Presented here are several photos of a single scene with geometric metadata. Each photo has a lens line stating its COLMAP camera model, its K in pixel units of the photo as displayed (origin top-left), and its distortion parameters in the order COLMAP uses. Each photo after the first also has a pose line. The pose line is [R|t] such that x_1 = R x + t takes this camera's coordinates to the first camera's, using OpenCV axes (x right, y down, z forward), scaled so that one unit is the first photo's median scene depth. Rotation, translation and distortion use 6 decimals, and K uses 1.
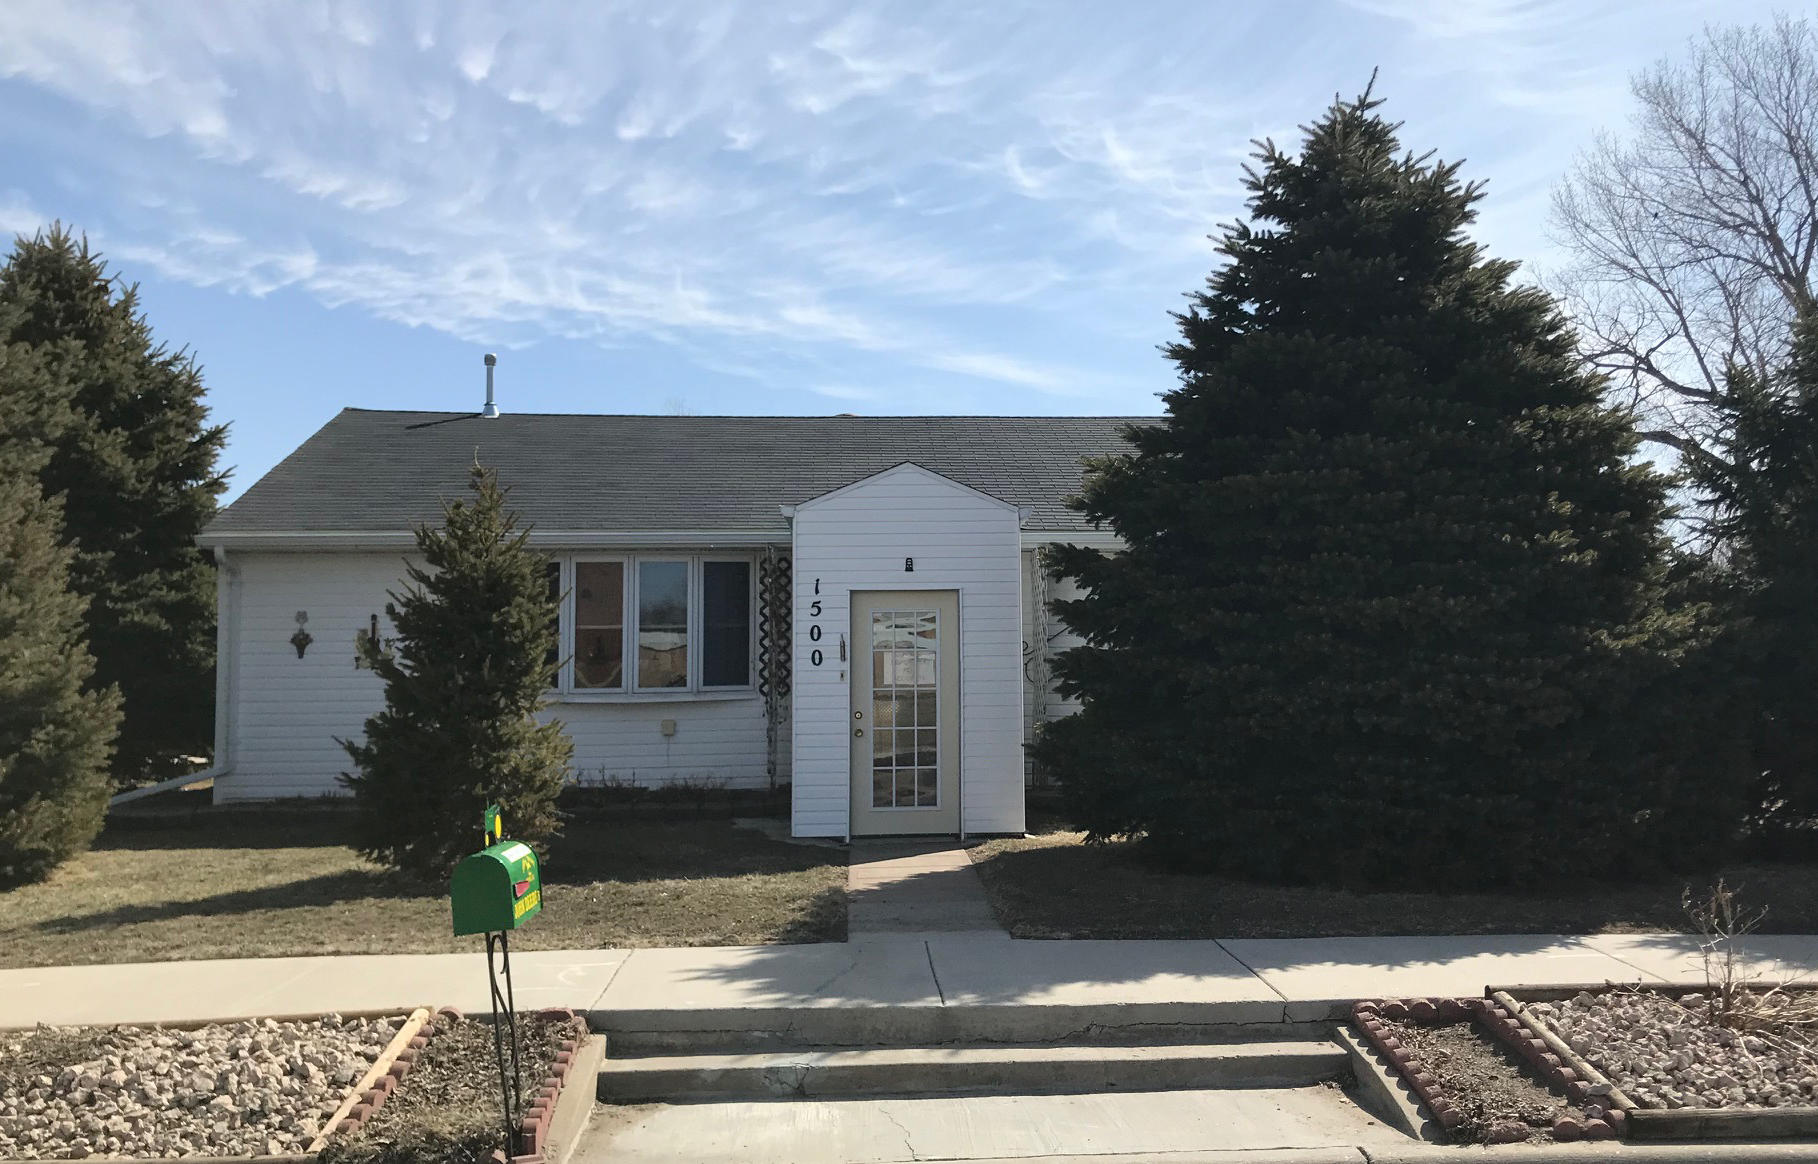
lens RADIAL K [[1629.3, 0, 909.3], [0, 1629.3, 511.2], [0, 0, 1]] dist [0.001194, 0.001024]
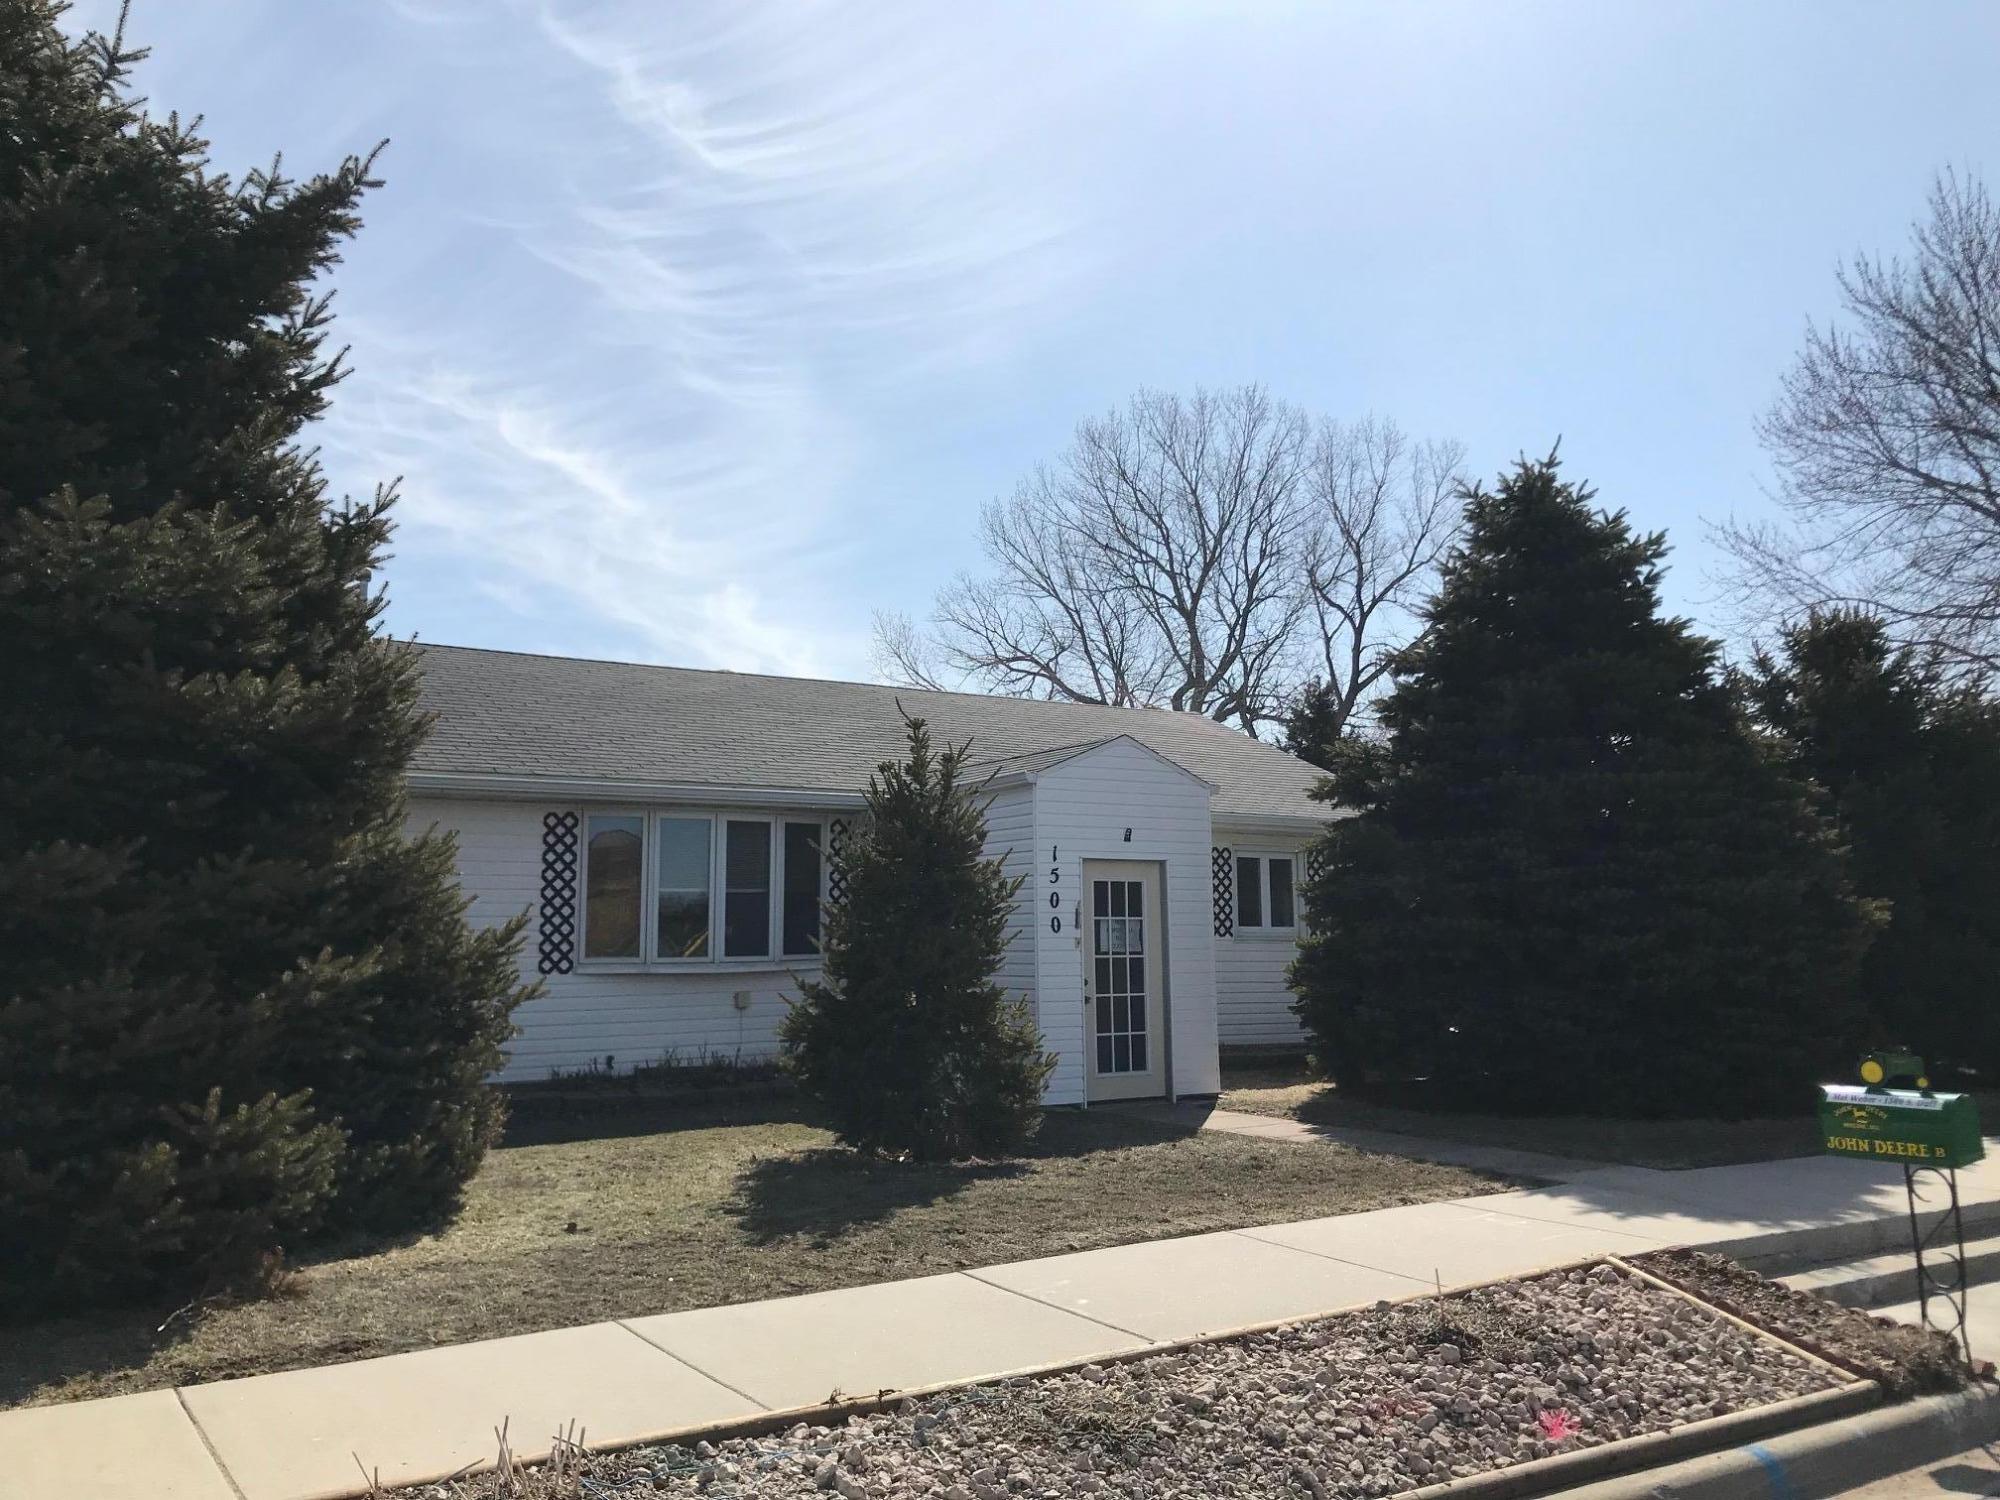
lens RADIAL K [[1650.3, 0, 1000.0], [0, 1650.3, 750.0], [0, 0, 1]] dist [-0.005747, -0.001516]
pose [[0.873380, 0.062232, 0.483046, -0.498302], [-0.051852, 0.998047, -0.034828, 0.017269], [-0.484270, 0.005371, 0.874902, 0.114552]]
